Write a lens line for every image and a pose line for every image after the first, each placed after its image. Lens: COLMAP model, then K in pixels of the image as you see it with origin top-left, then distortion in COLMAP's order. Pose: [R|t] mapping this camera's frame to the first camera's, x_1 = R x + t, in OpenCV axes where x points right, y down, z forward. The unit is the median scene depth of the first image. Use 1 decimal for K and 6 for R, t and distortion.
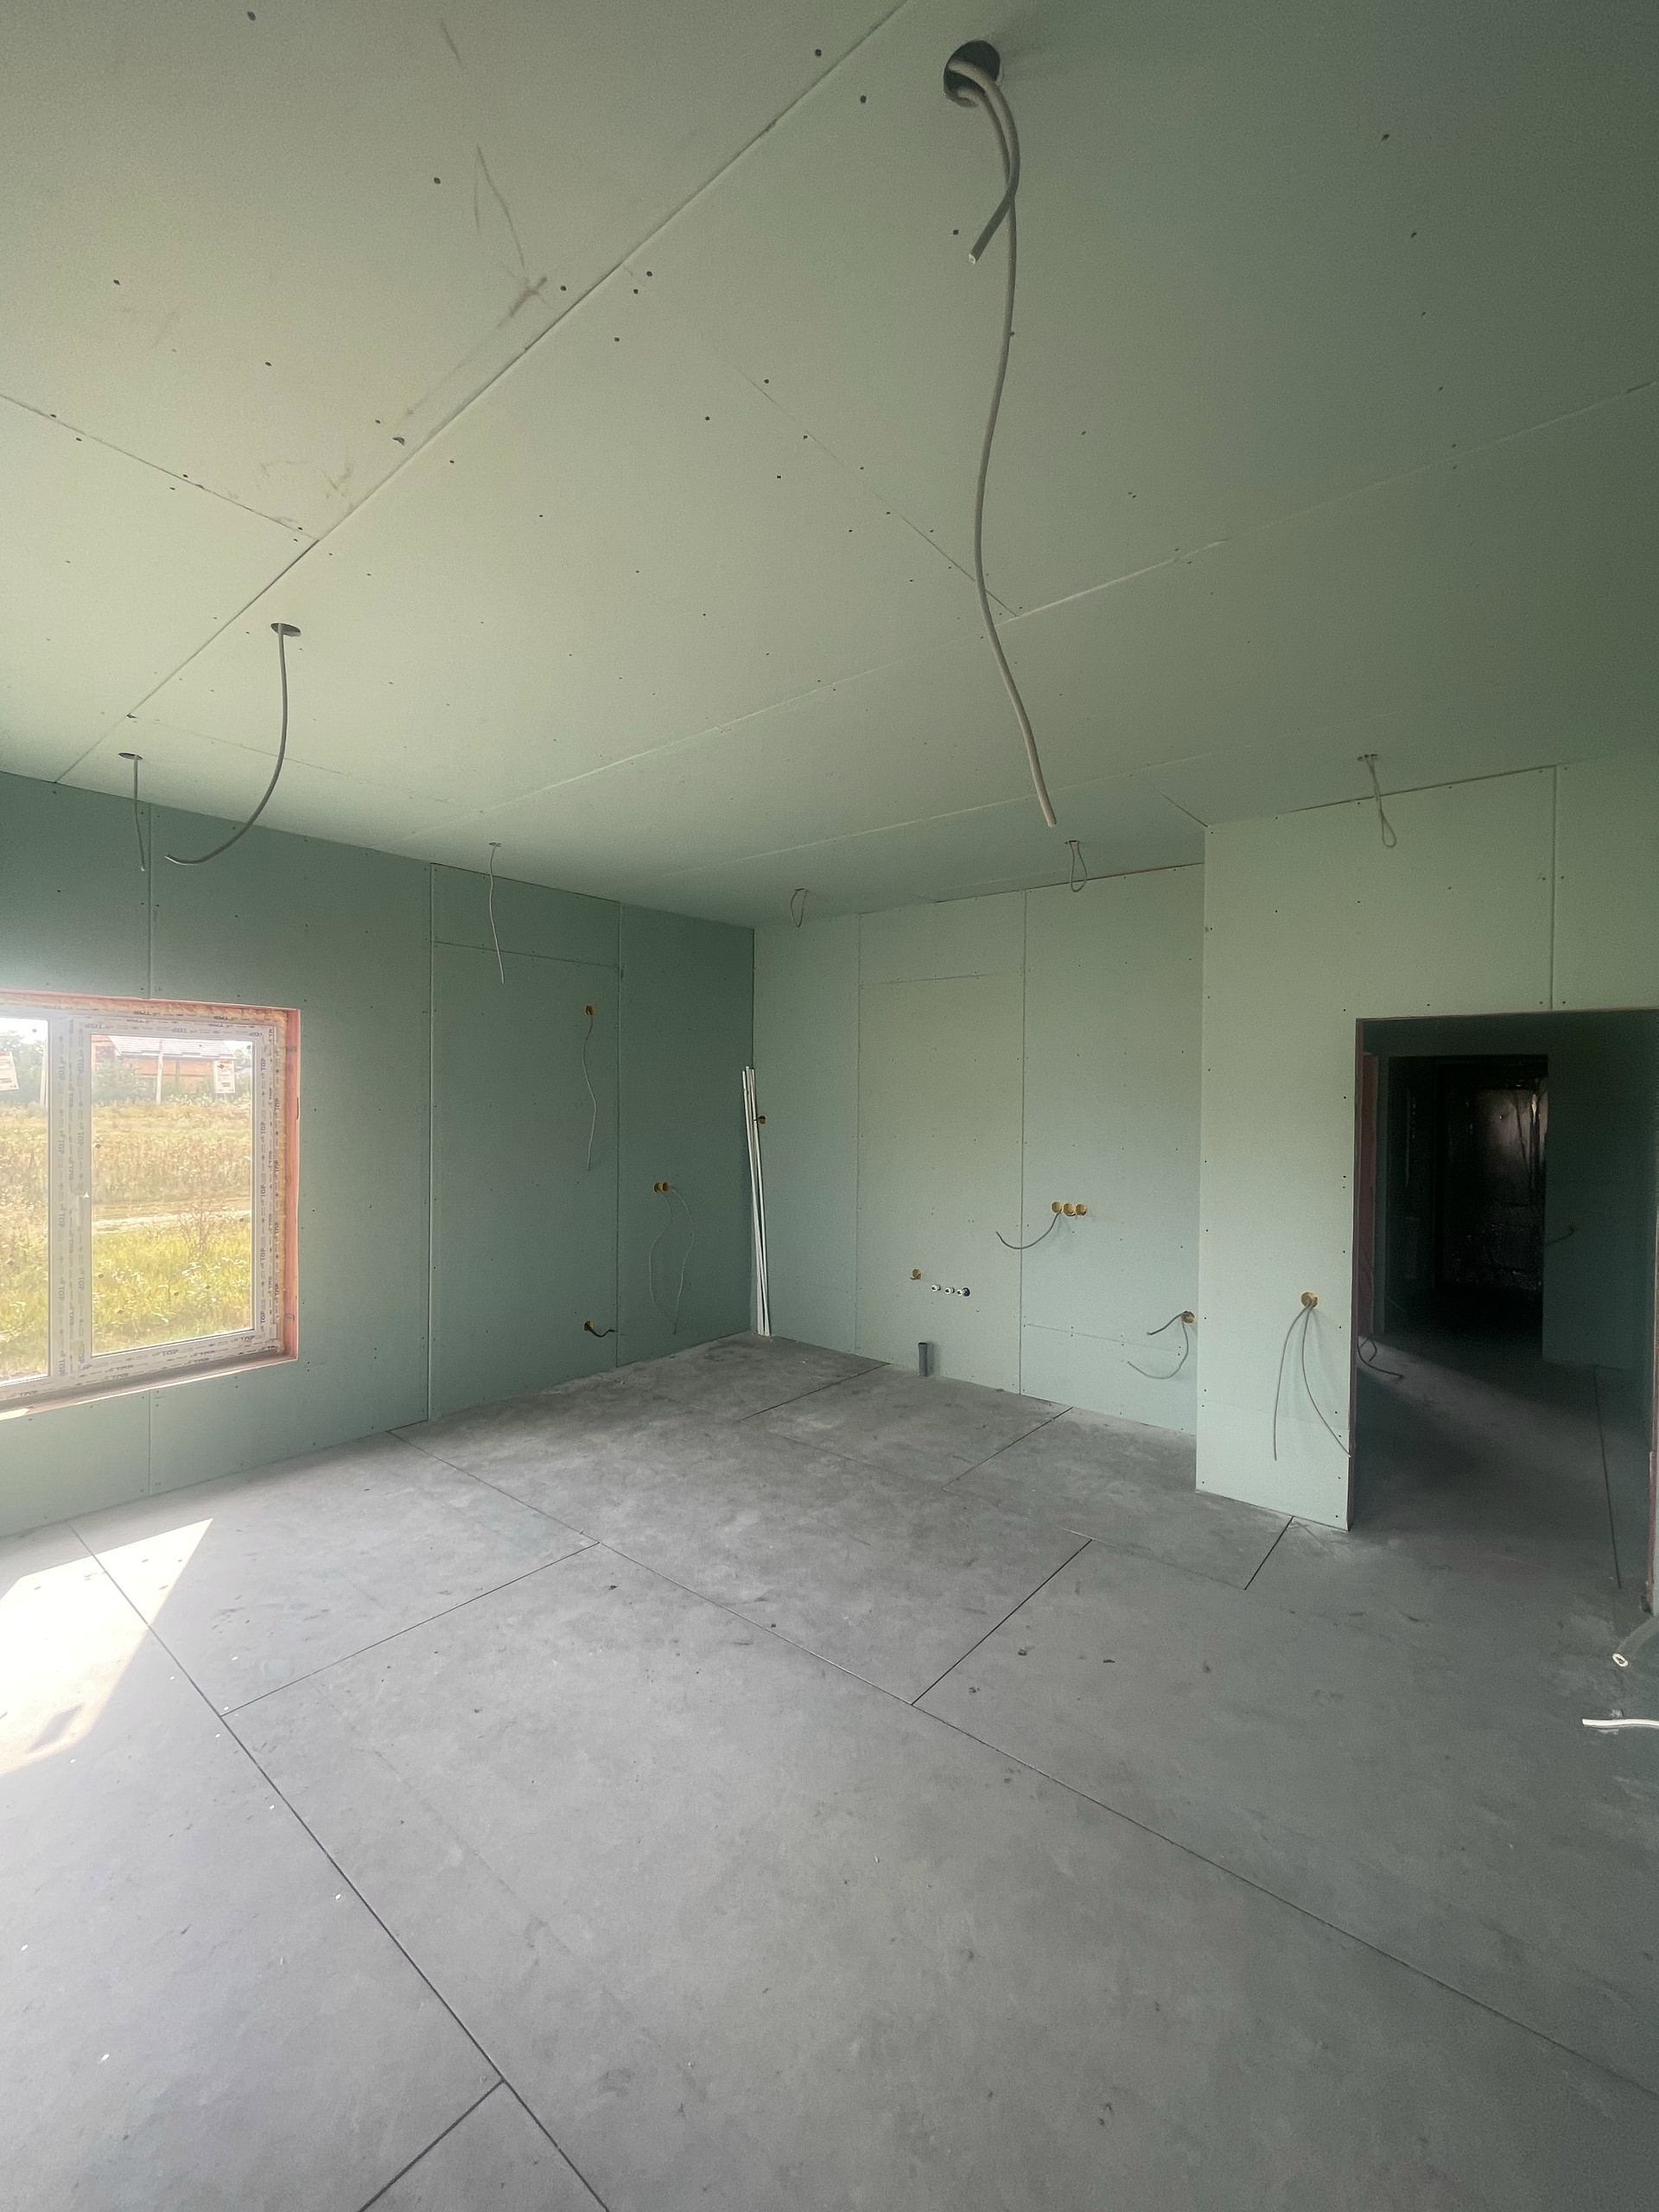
lens RADIAL K [[900.5, 0, 840.3], [0, 900.5, 1105.3], [0, 0, 1]] dist [-0.003879, -0.000213]
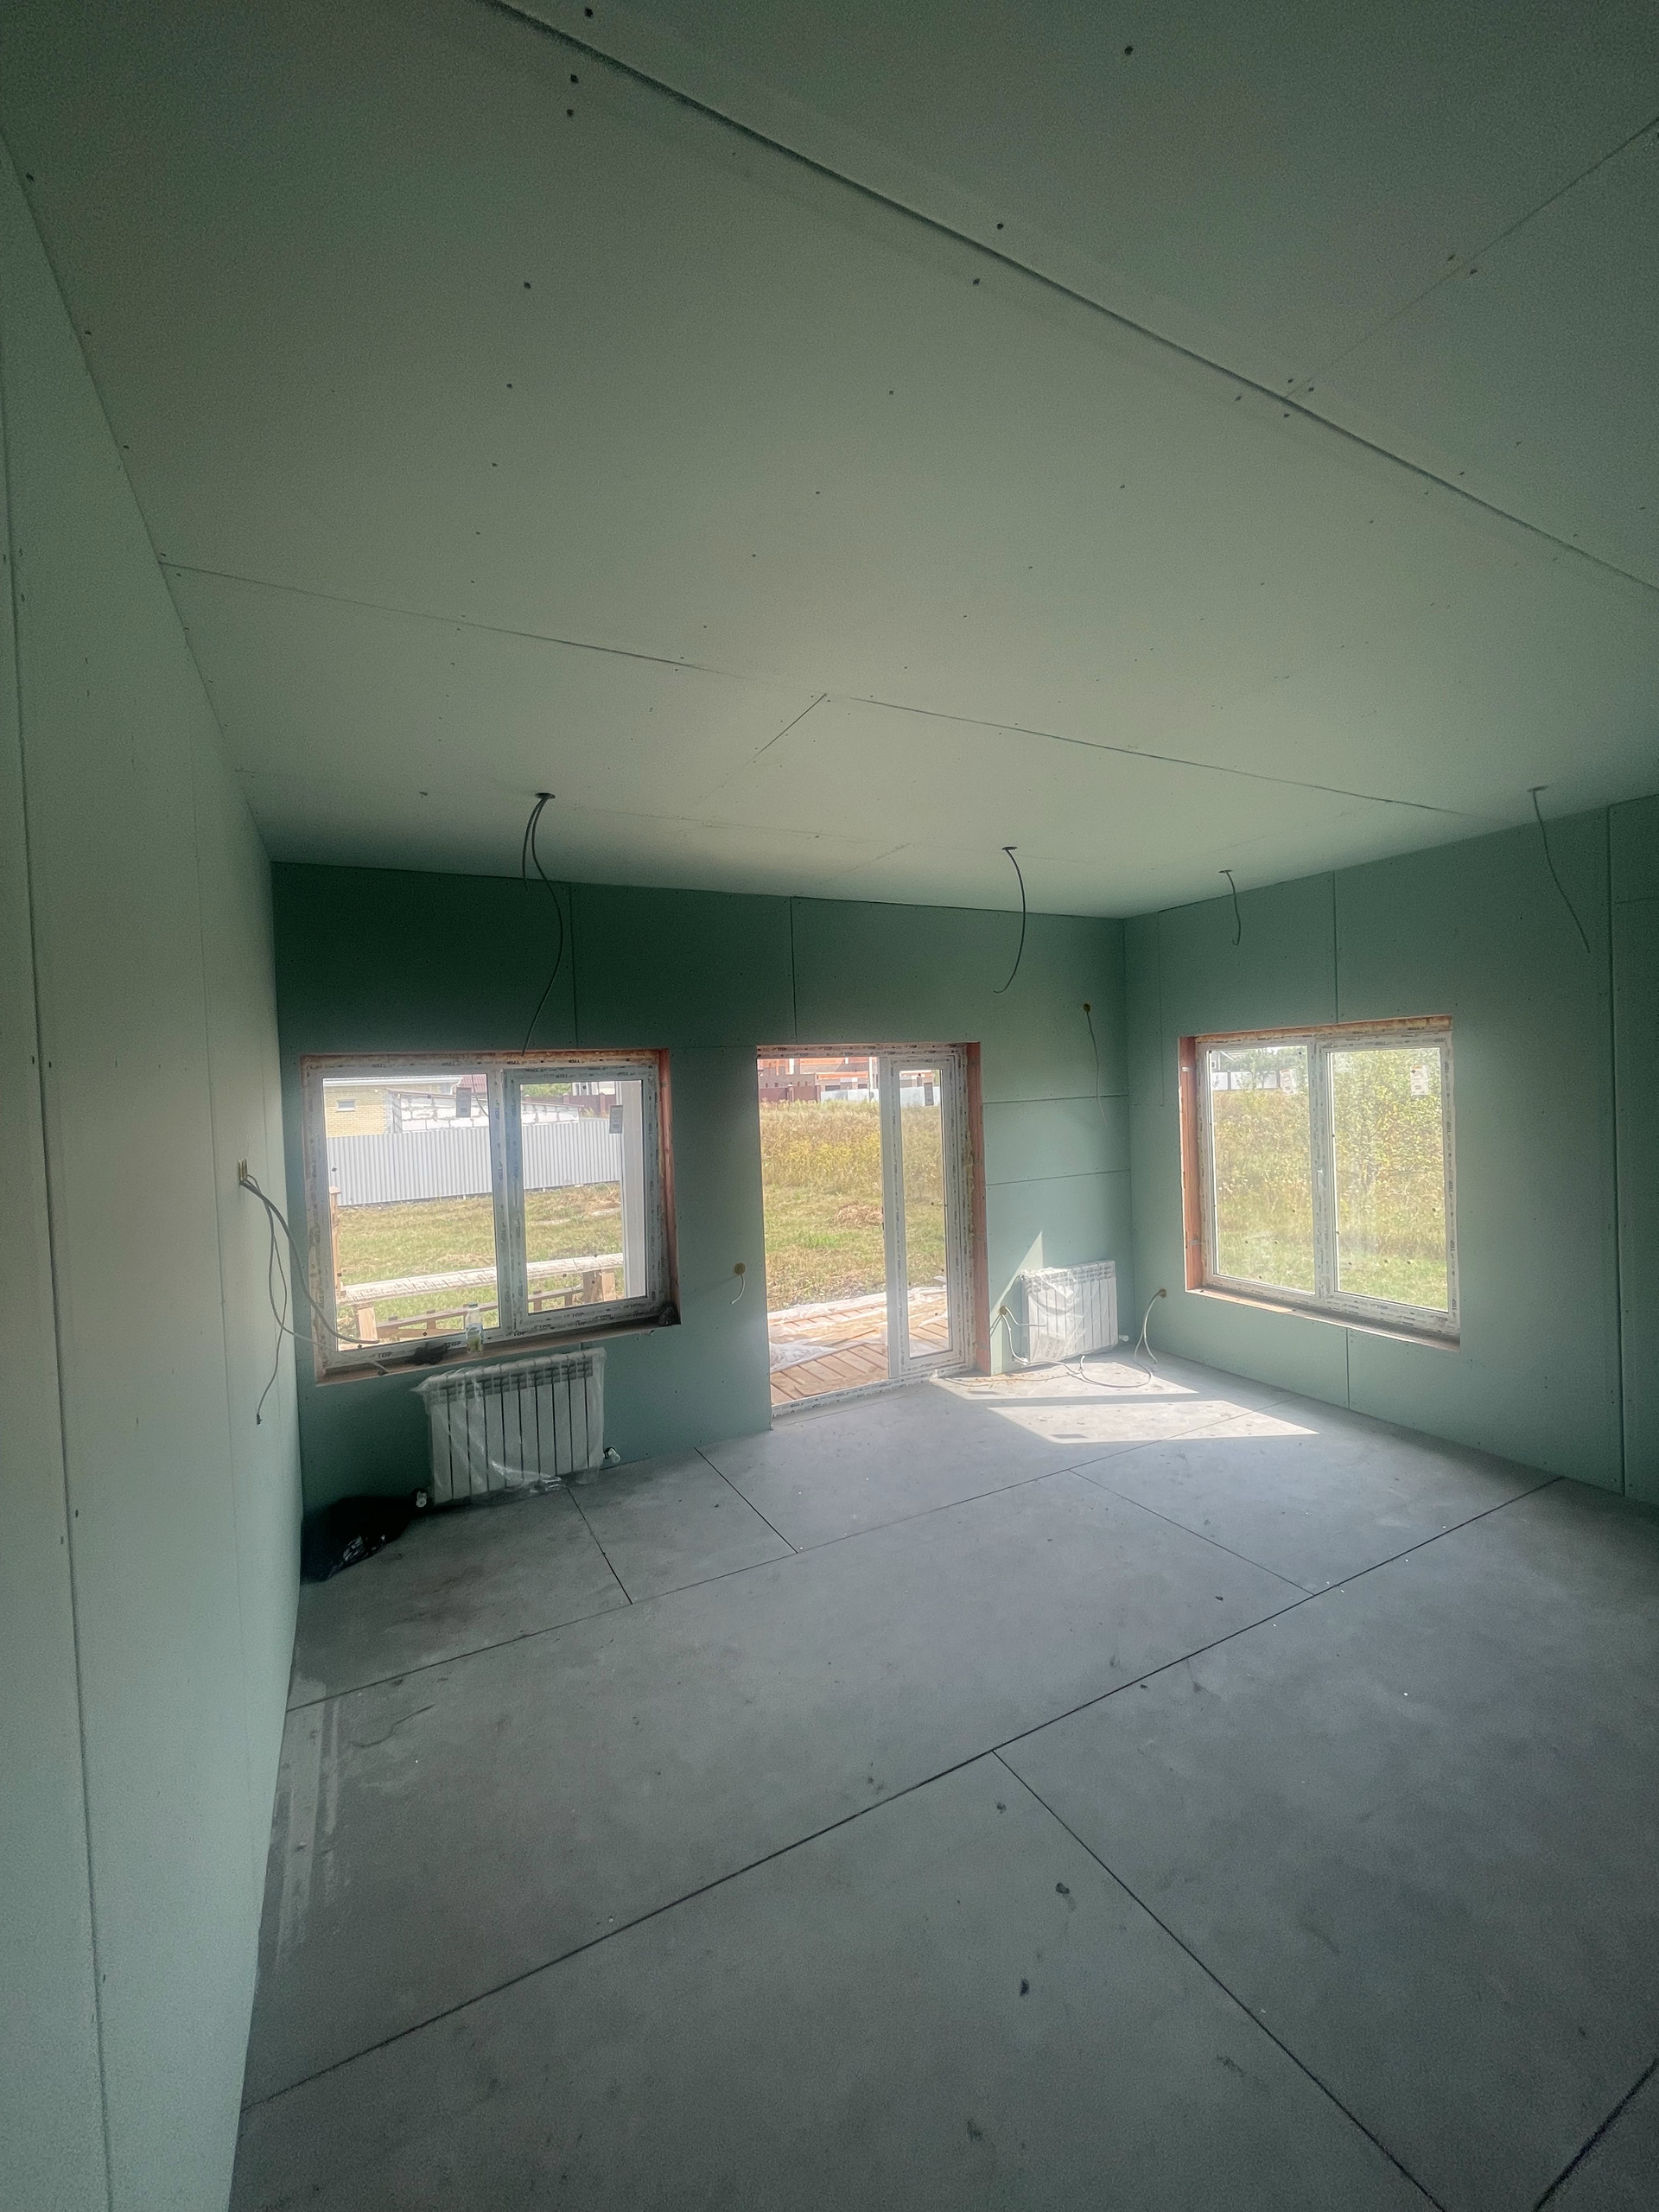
lens RADIAL K [[900.5, 0, 825.5], [0, 900.5, 1112.9], [0, 0, 1]] dist [-0.003879, -0.000213]
pose [[-0.398411, 0.036257, -0.916490, 0.672654], [0.024695, 0.999280, 0.028797, -0.043902], [0.916875, -0.011160, -0.399019, 0.803215]]
